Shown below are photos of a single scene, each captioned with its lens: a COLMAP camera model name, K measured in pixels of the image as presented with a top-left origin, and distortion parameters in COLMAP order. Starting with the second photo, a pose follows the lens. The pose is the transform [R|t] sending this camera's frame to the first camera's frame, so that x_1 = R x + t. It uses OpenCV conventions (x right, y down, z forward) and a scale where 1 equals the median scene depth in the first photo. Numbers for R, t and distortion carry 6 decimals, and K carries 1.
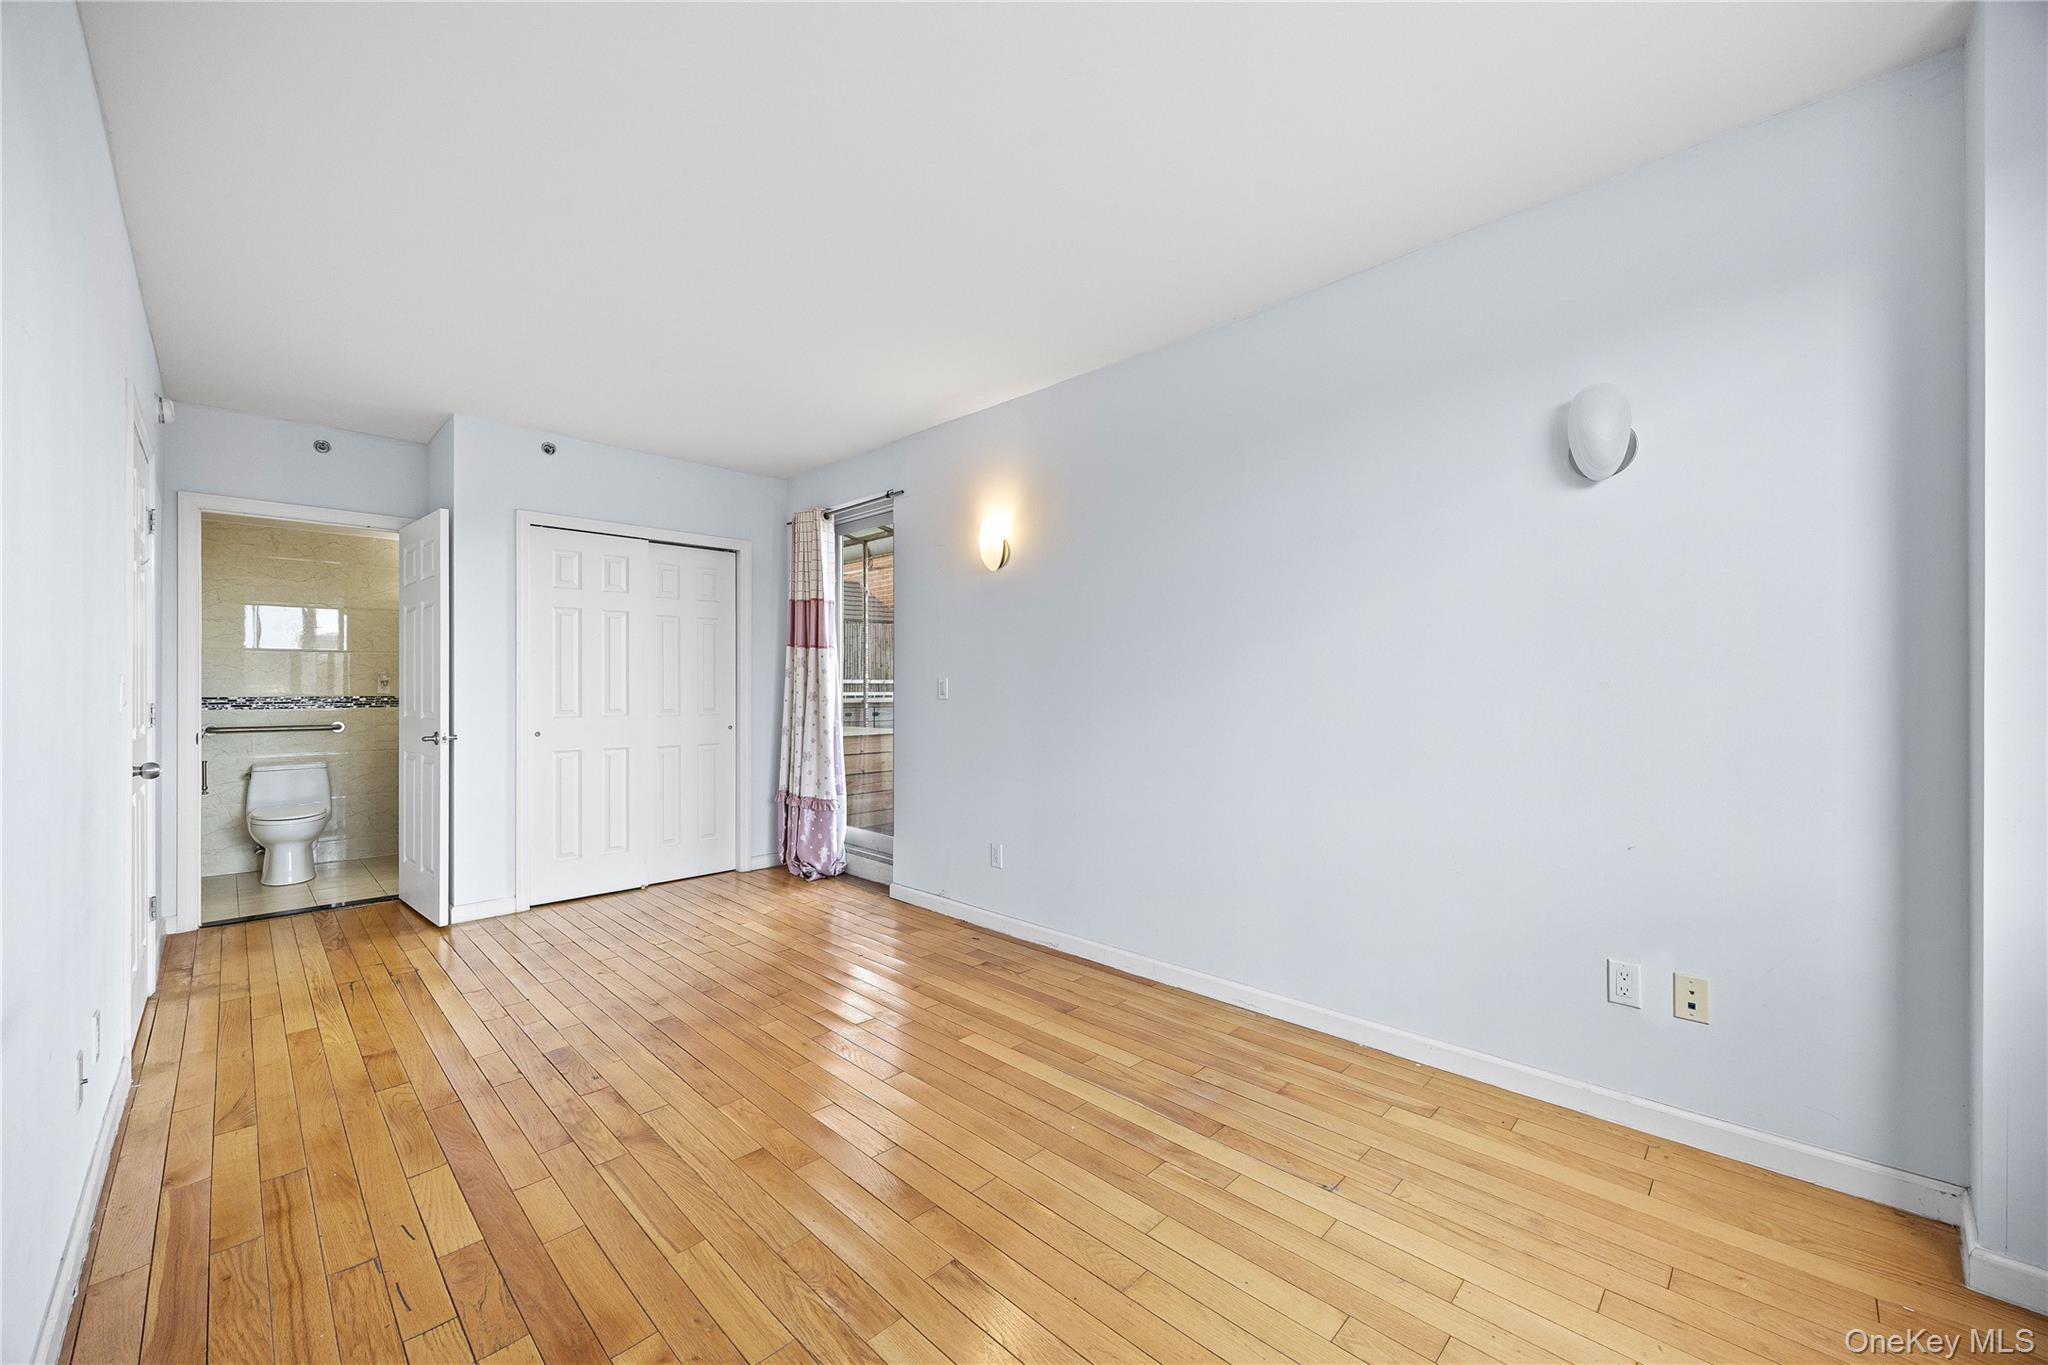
lens RADIAL K [[782.7, 0, 1030.4], [0, 782.7, 700.7], [0, 0, 1]] dist [-0.005263, 0.000301]
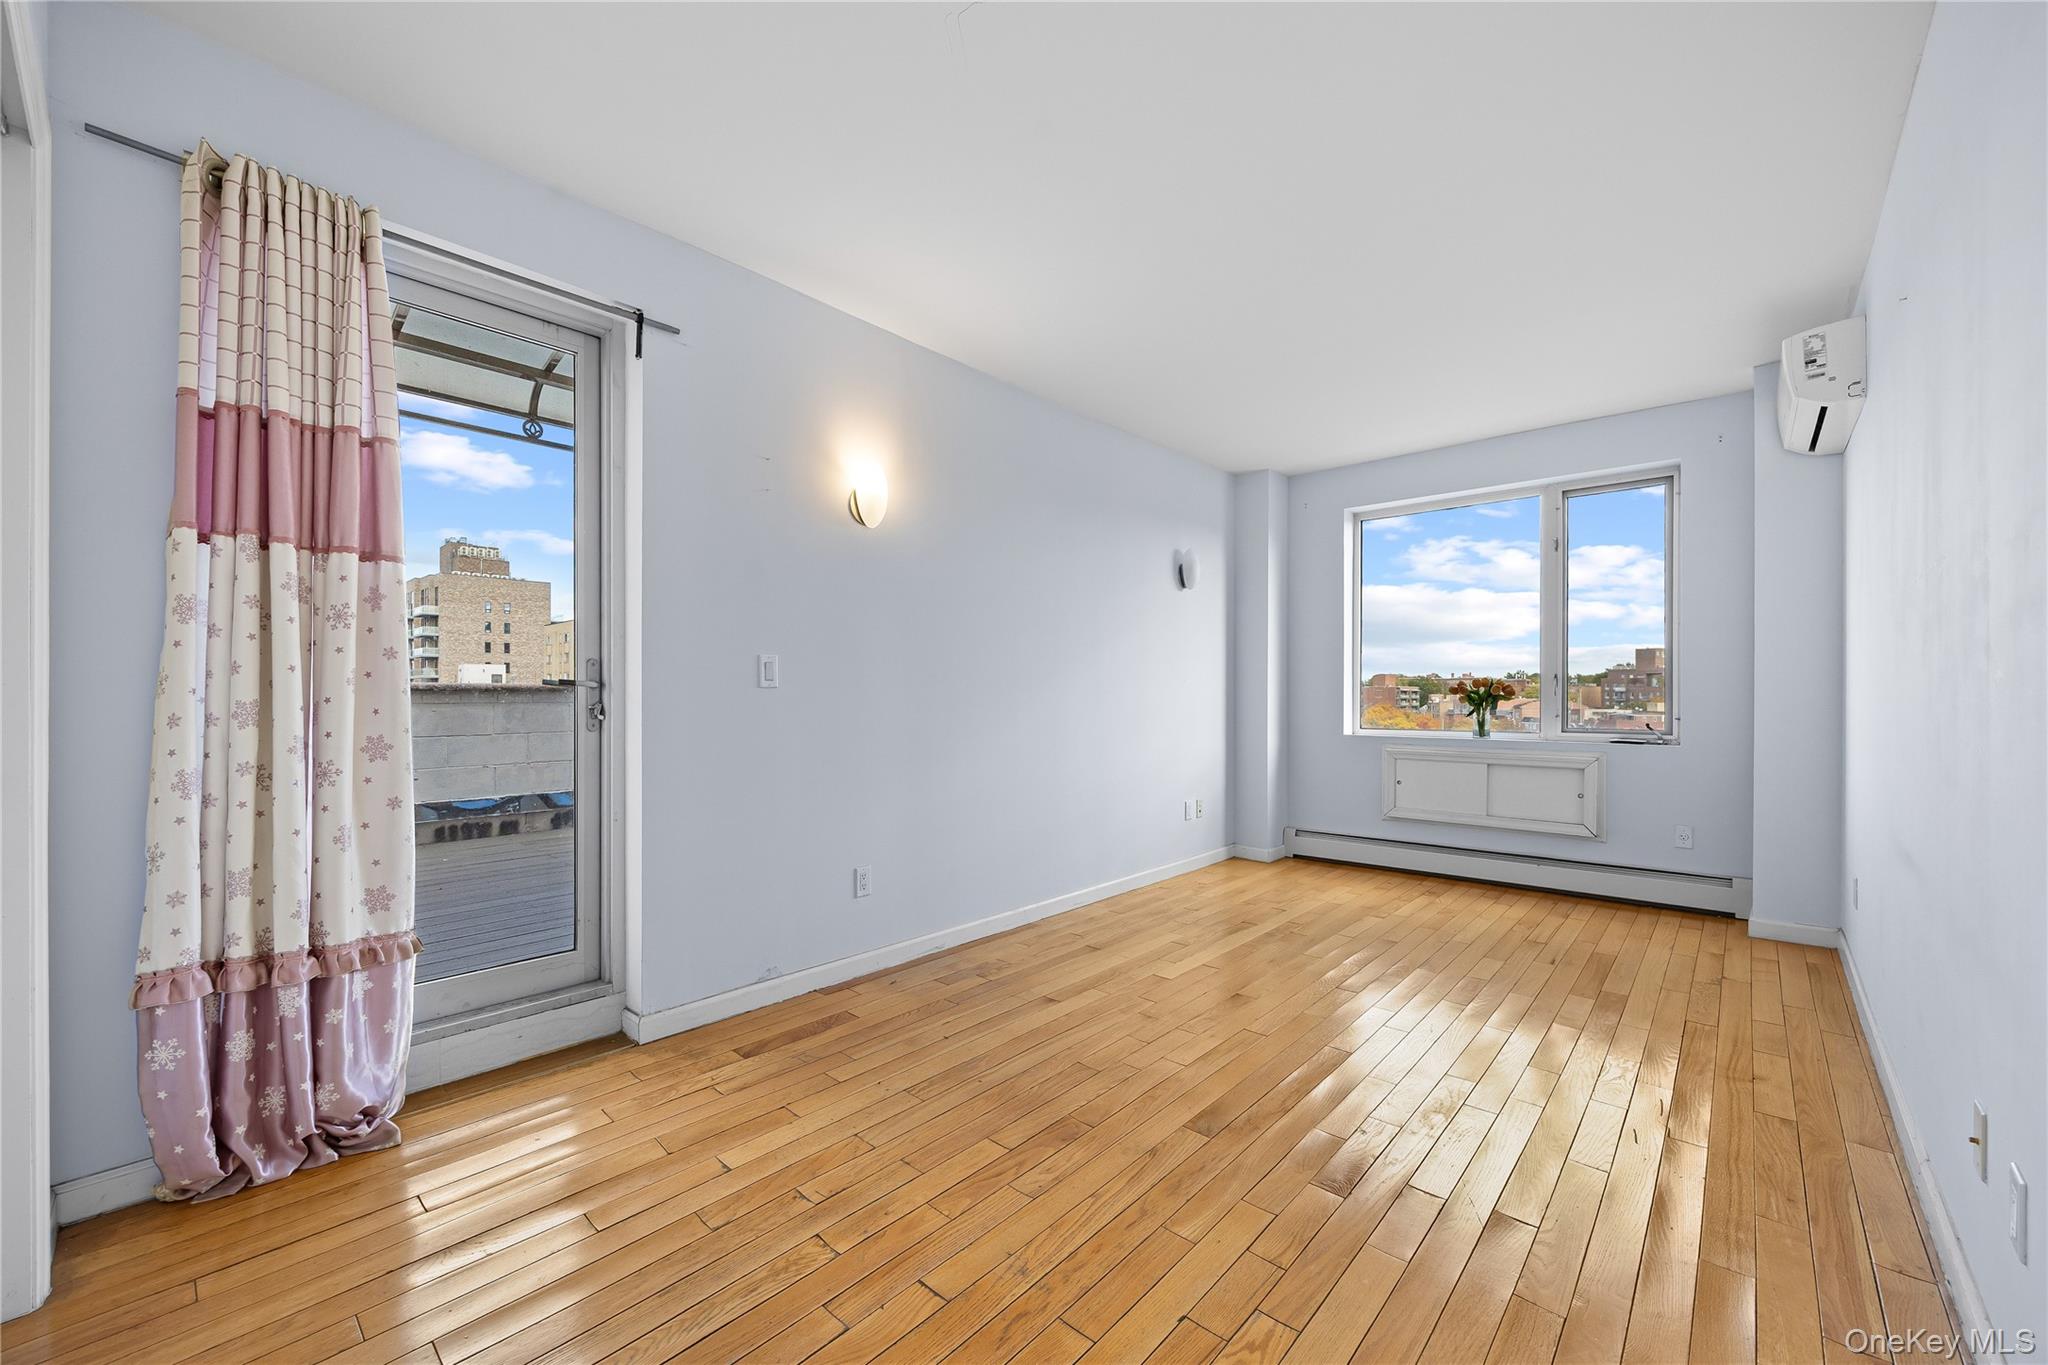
lens RADIAL K [[787.8, 0, 1024.1], [0, 787.8, 714.1], [0, 0, 1]] dist [-0.010824, -0.000352]
pose [[-0.020747, -0.028244, 0.999386, -0.954865], [0.014124, 0.999493, 0.028541, 0.005588], [-0.999685, 0.014707, -0.020337, 0.953178]]
